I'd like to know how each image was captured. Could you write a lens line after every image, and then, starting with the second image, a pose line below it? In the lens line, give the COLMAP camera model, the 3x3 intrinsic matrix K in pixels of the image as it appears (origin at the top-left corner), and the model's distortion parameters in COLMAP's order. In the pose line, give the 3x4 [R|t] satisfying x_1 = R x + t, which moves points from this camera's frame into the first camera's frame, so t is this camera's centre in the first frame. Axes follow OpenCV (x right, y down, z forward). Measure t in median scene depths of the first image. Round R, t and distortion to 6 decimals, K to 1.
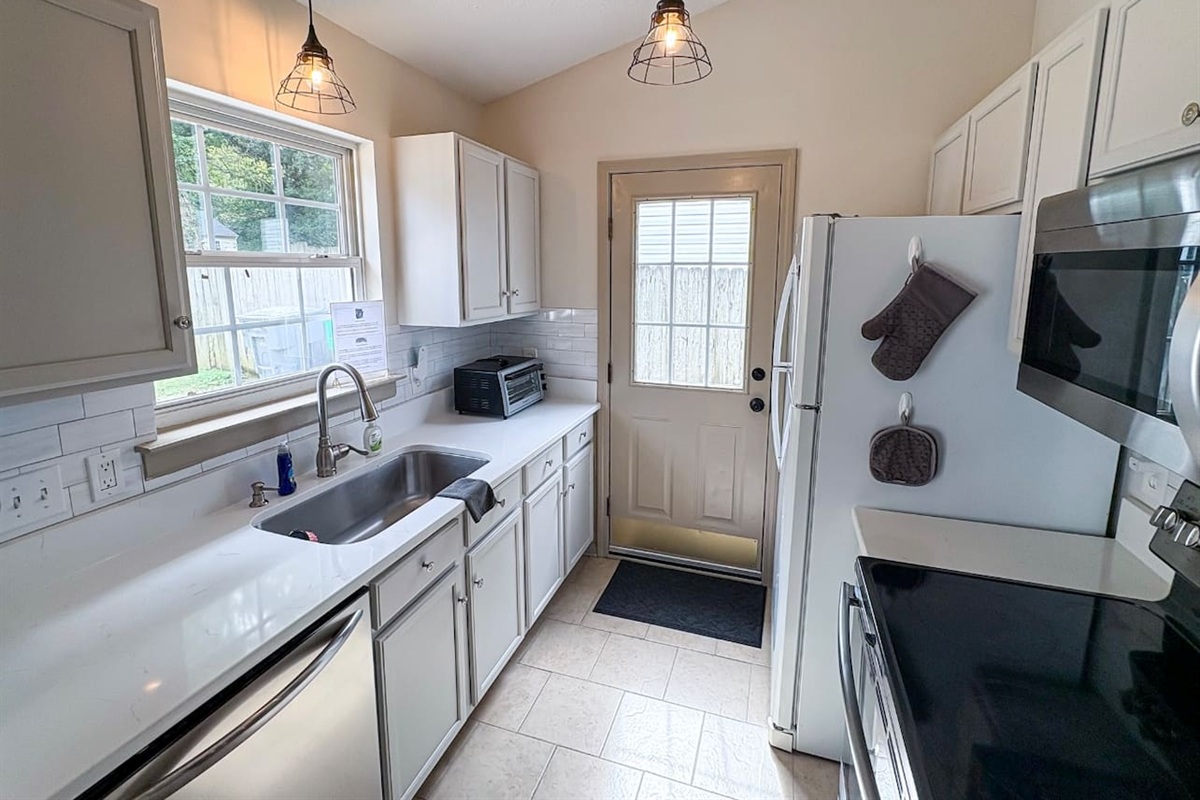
lens RADIAL K [[534.0, 0, 595.9], [0, 534.0, 351.9], [0, 0, 1]] dist [-0.002584, 0.000762]
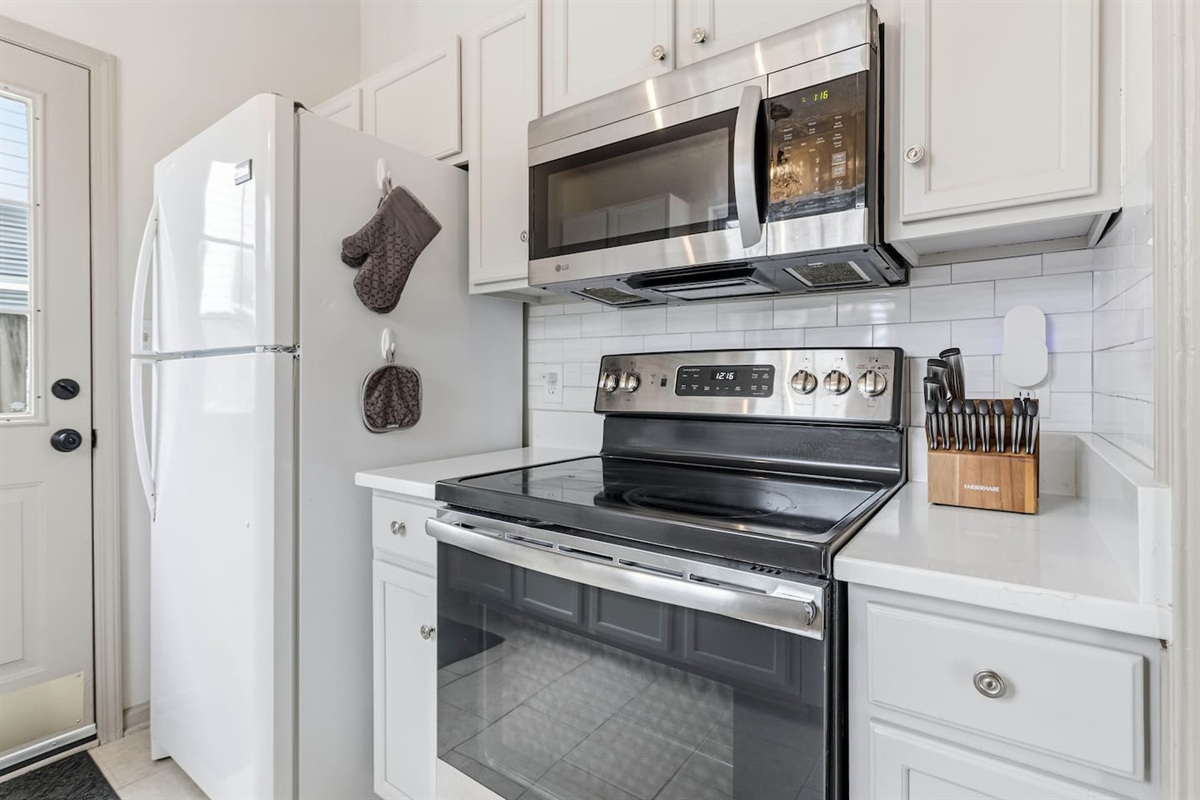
lens RADIAL K [[585.3, 0, 605.6], [0, 585.3, 382.3], [0, 0, 1]] dist [0.000981, -0.001915]
pose [[0.305127, -0.005312, 0.952297, -0.158492], [0.138446, 0.989608, -0.038840, 0.160178], [-0.942194, 0.143693, 0.302691, 0.224052]]
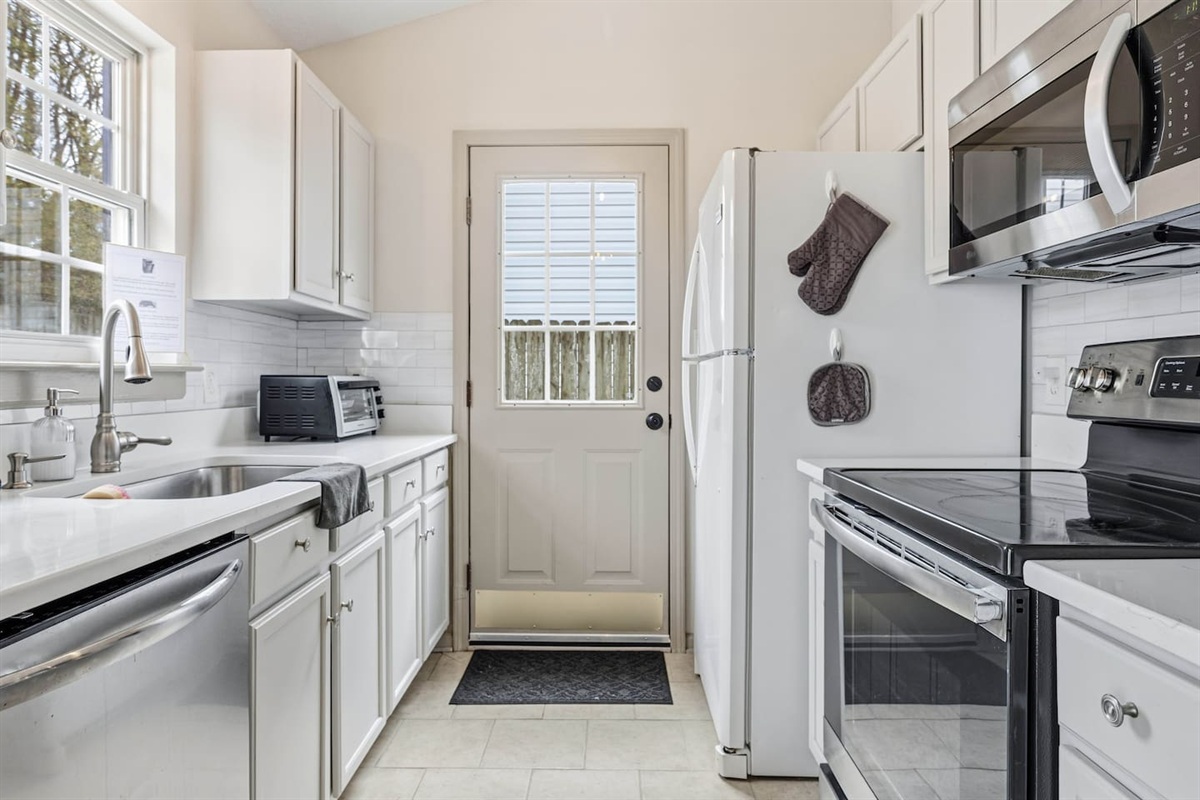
lens RADIAL K [[729.4, 0, 597.6], [0, 729.4, 375.0], [0, 0, 1]] dist [-0.017253, 0.003820]
pose [[0.950938, -0.001389, 0.309379, -0.146829], [0.047232, 0.988919, -0.140738, 0.202220], [-0.305756, 0.148446, 0.940466, -0.060283]]
